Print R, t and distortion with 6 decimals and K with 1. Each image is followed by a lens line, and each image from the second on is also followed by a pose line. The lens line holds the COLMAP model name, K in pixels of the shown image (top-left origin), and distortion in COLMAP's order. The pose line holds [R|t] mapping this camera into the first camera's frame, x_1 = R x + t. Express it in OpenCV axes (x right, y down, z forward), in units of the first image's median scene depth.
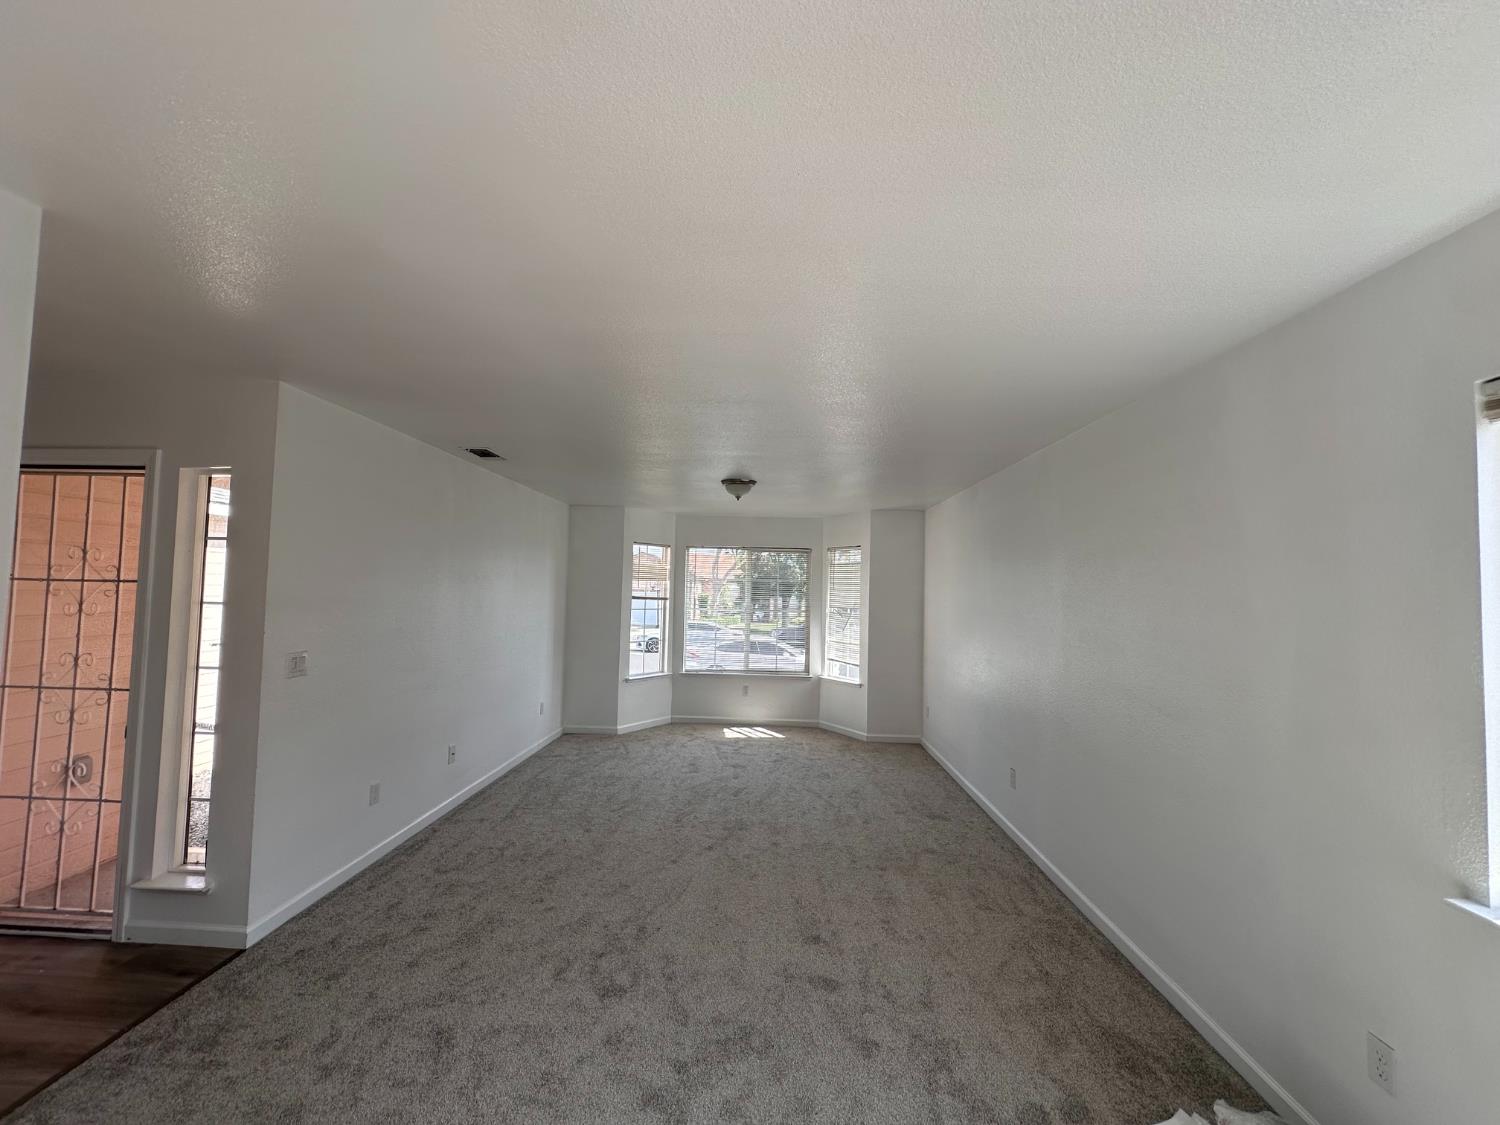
lens RADIAL K [[599.2, 0, 750.0], [0, 599.2, 562.5], [0, 0, 1]] dist [0.000581, 0.000046]
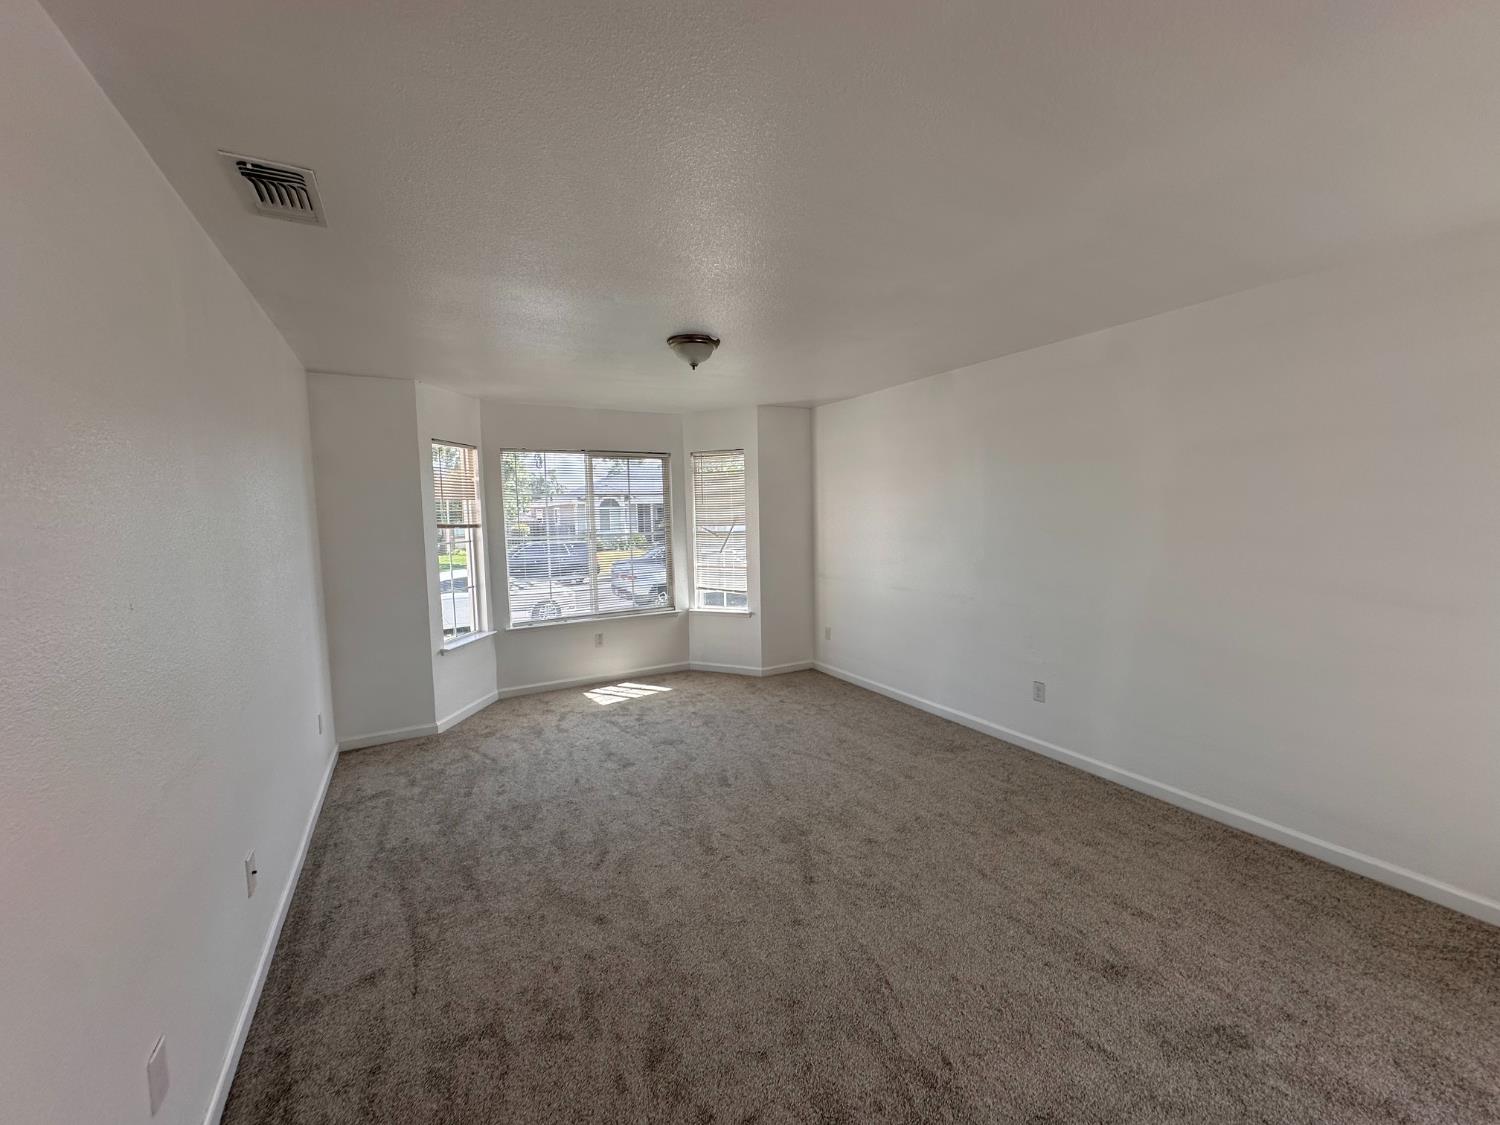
lens RADIAL K [[601.8, 0, 751.3], [0, 601.8, 561.8], [0, 0, 1]] dist [-0.000699, -0.000067]
pose [[0.855261, -0.082374, 0.511609, -0.273649], [0.016041, 0.991020, 0.132748, 0.018257], [-0.517950, -0.105328, 0.848902, 0.306151]]
